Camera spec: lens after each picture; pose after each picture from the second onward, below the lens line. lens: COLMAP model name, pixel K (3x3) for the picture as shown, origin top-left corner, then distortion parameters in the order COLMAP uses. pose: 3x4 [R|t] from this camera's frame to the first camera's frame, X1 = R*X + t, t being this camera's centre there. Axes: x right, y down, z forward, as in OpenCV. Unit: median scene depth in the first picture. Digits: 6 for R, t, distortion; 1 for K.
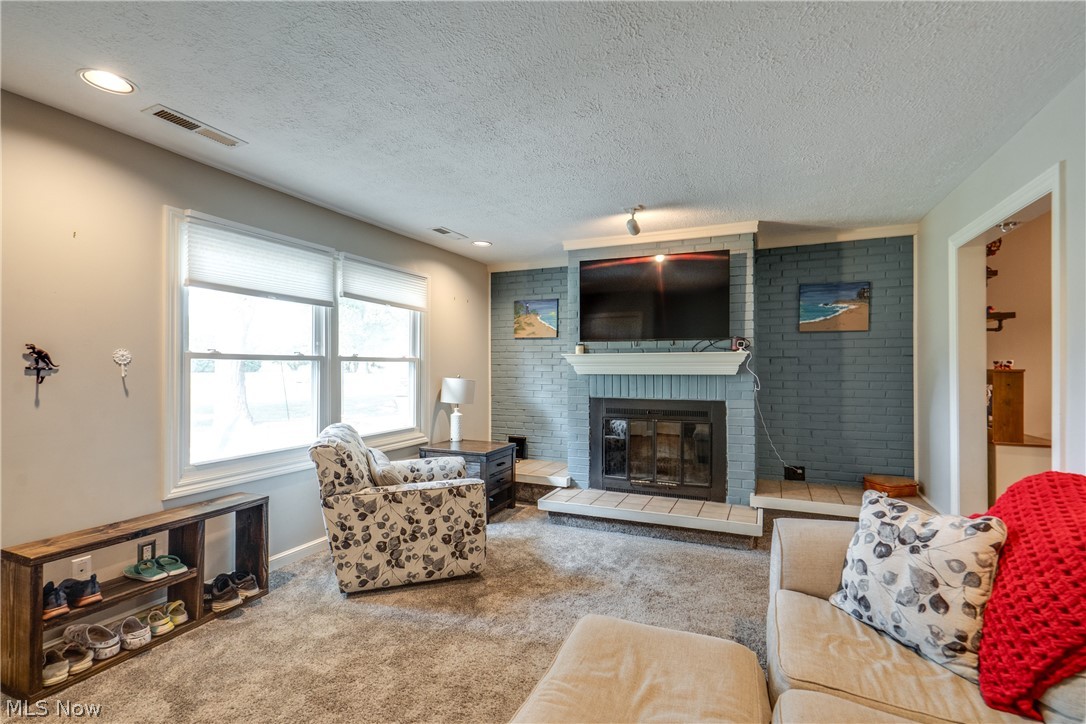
lens RADIAL K [[486.4, 0, 543.0], [0, 486.4, 362.0], [0, 0, 1]] dist [-0.002853, 0.000335]
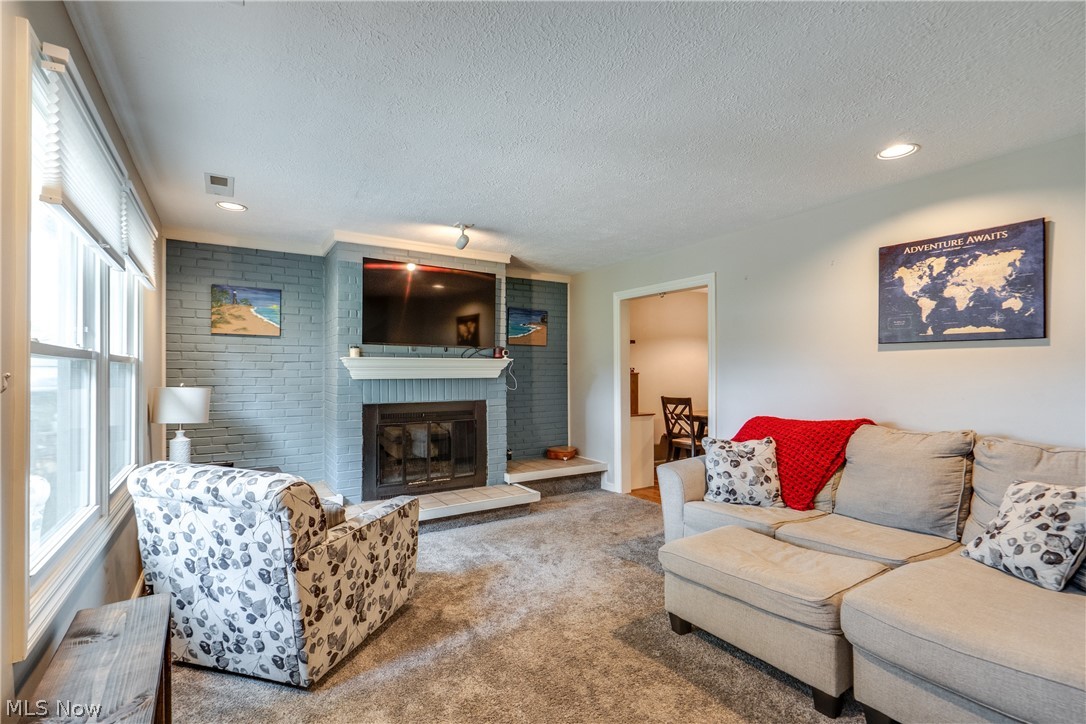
lens RADIAL K [[495.0, 0, 542.3], [0, 495.0, 368.7], [0, 0, 1]] dist [-0.003739, 0.000254]
pose [[0.563640, 0.004711, 0.826007, -0.559180], [-0.005071, 0.999985, -0.002243, 0.005841], [-0.826005, -0.002924, 0.563655, 0.209402]]
